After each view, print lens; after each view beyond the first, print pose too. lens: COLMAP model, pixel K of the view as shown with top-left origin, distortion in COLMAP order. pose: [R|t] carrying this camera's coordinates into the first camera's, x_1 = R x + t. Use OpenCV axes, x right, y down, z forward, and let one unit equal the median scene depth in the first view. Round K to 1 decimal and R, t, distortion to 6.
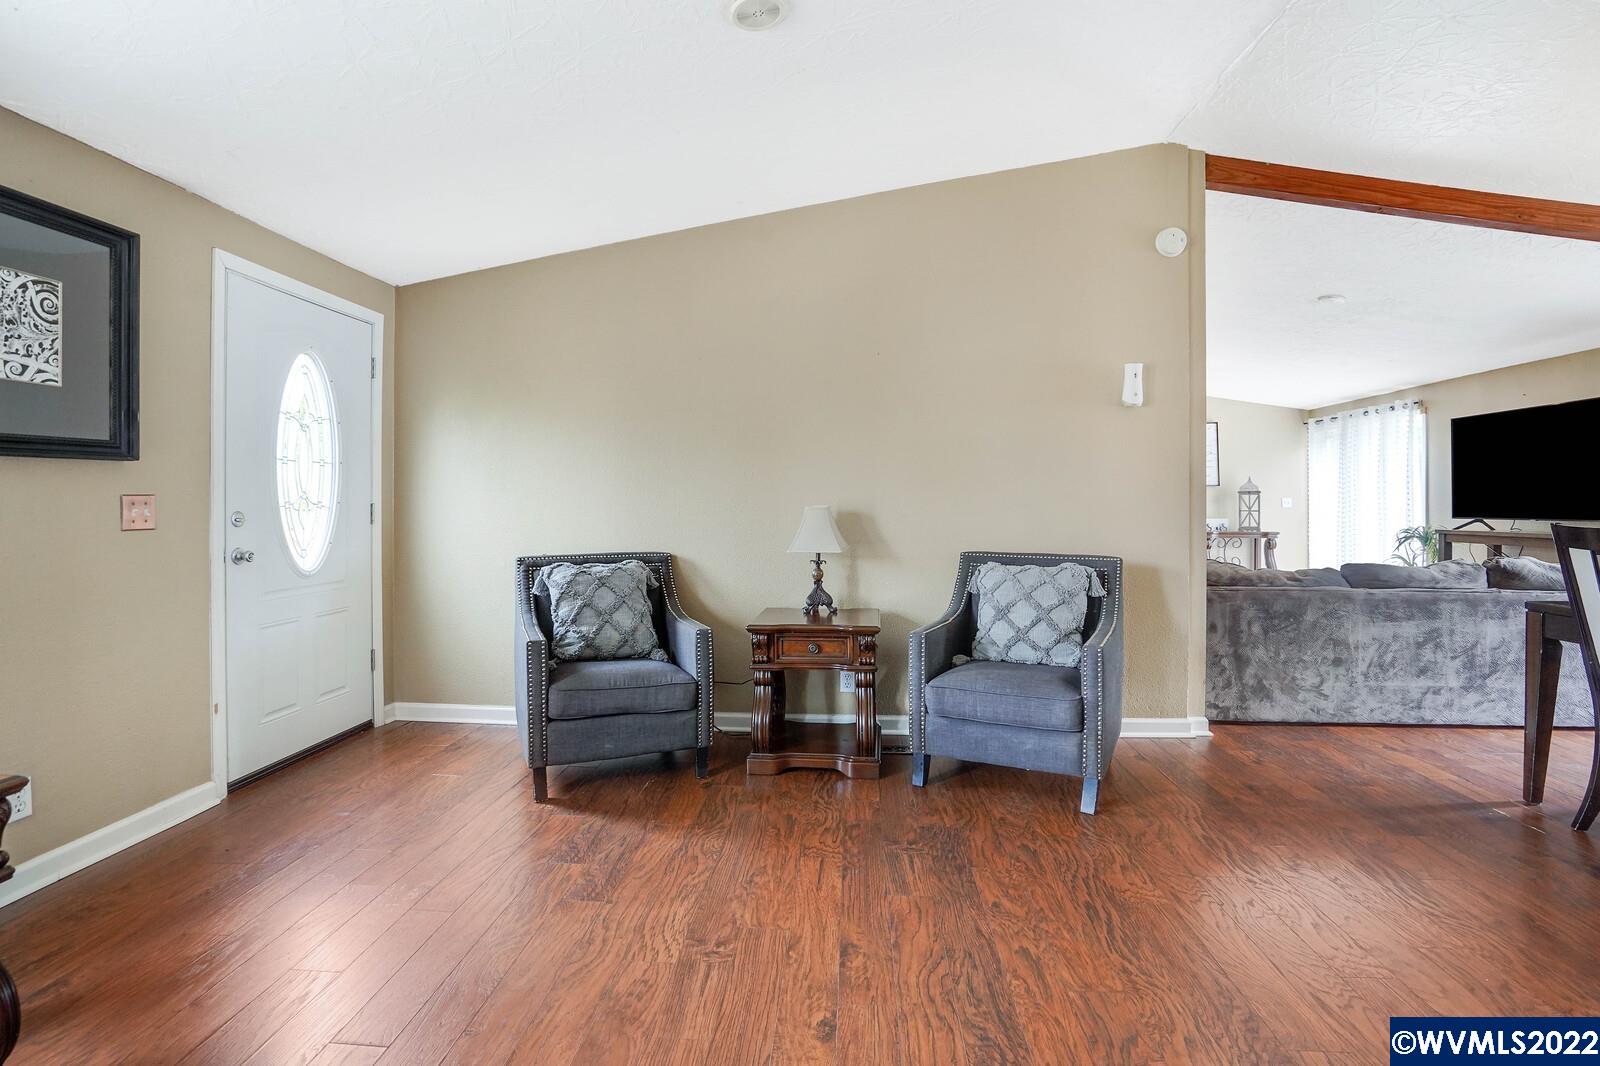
lens RADIAL K [[763.8, 0, 797.2], [0, 763.8, 485.9], [0, 0, 1]] dist [-0.003597, -0.000306]
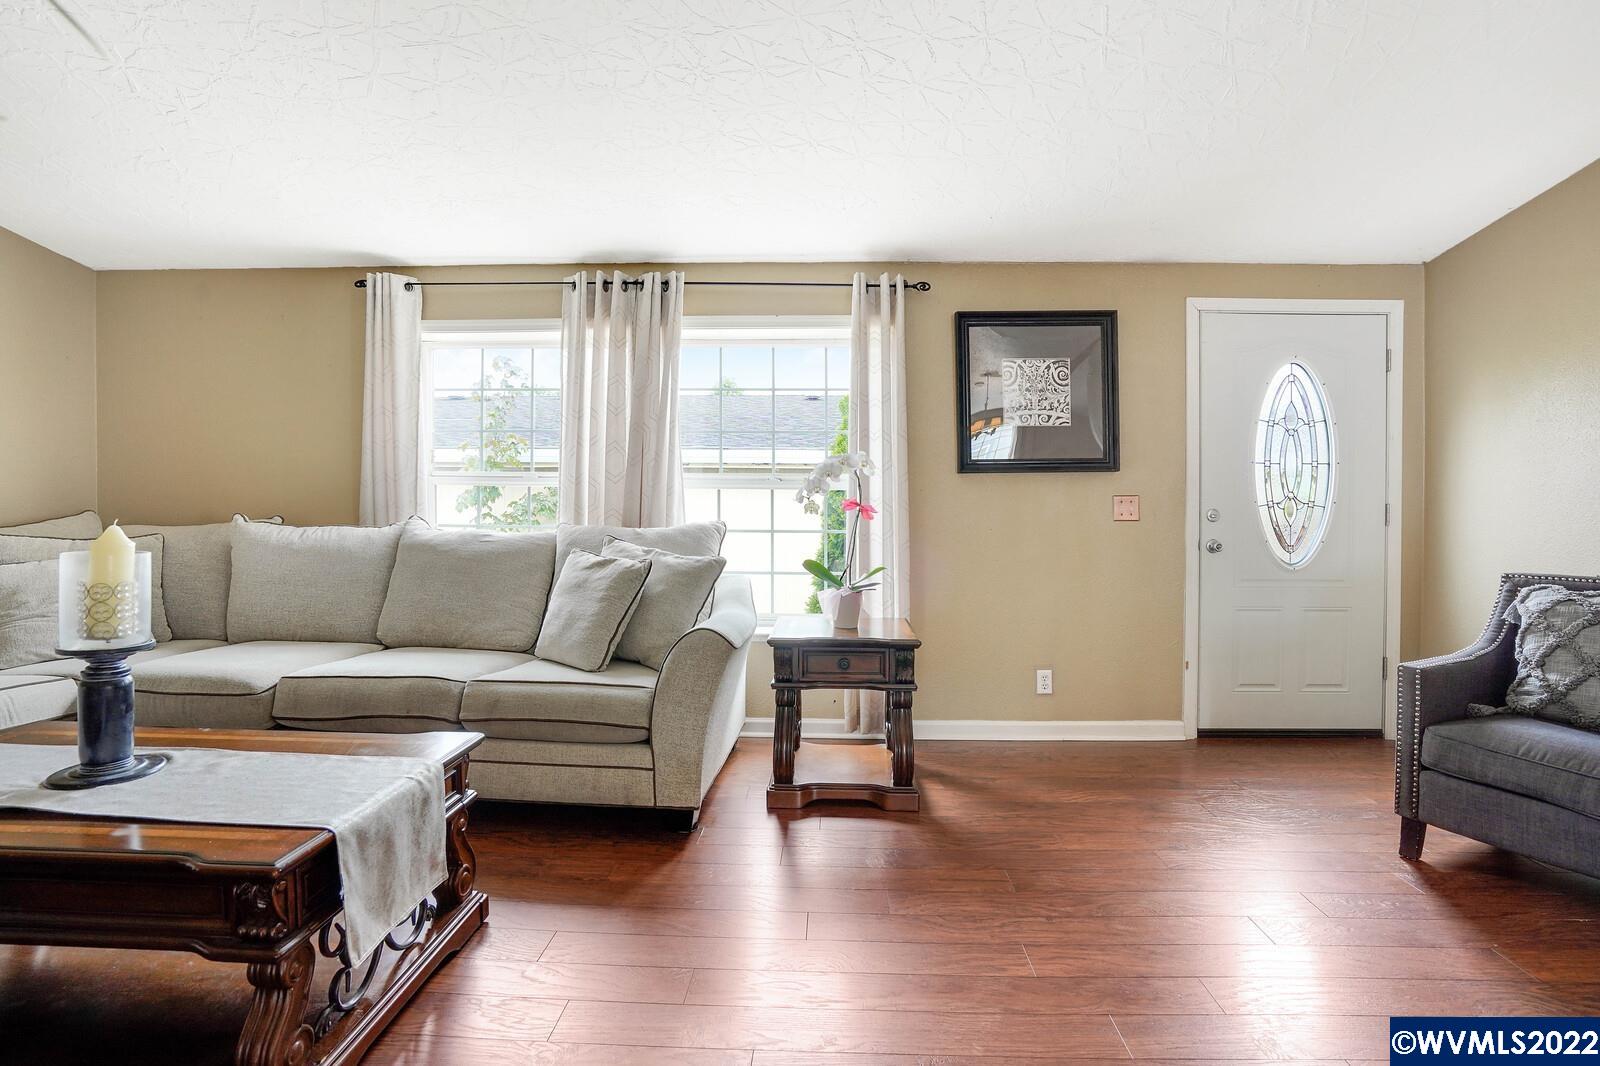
lens RADIAL K [[751.6, 0, 797.9], [0, 751.6, 505.0], [0, 0, 1]] dist [-0.028496, 0.000271]
pose [[0.063478, 0.005329, -0.997969, 0.414960], [0.015794, 0.999855, 0.006344, 0.009541], [0.997858, -0.016165, 0.063385, 0.280368]]
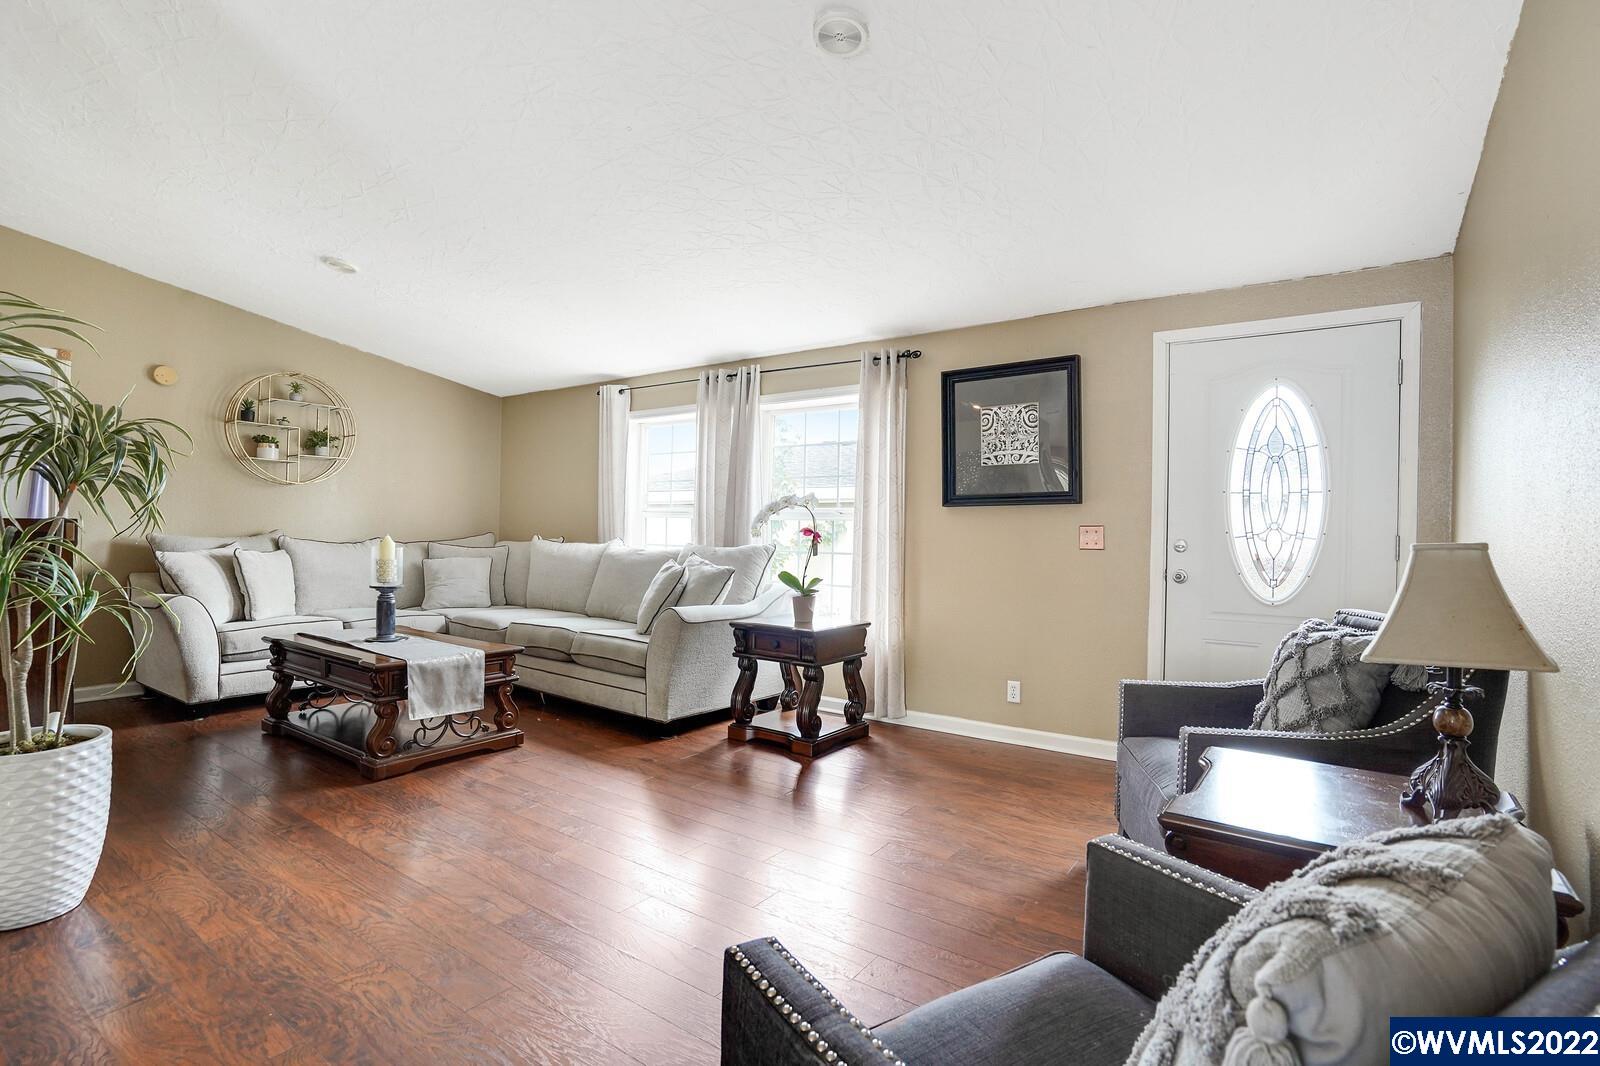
lens RADIAL K [[777.7, 0, 796.1], [0, 777.7, 523.4], [0, 0, 1]] dist [-0.022545, 0.000652]
pose [[-0.500545, -0.014955, -0.865581, 0.657439], [0.005119, 0.999782, -0.020234, 0.030744], [0.865695, -0.014559, -0.500360, 1.126634]]
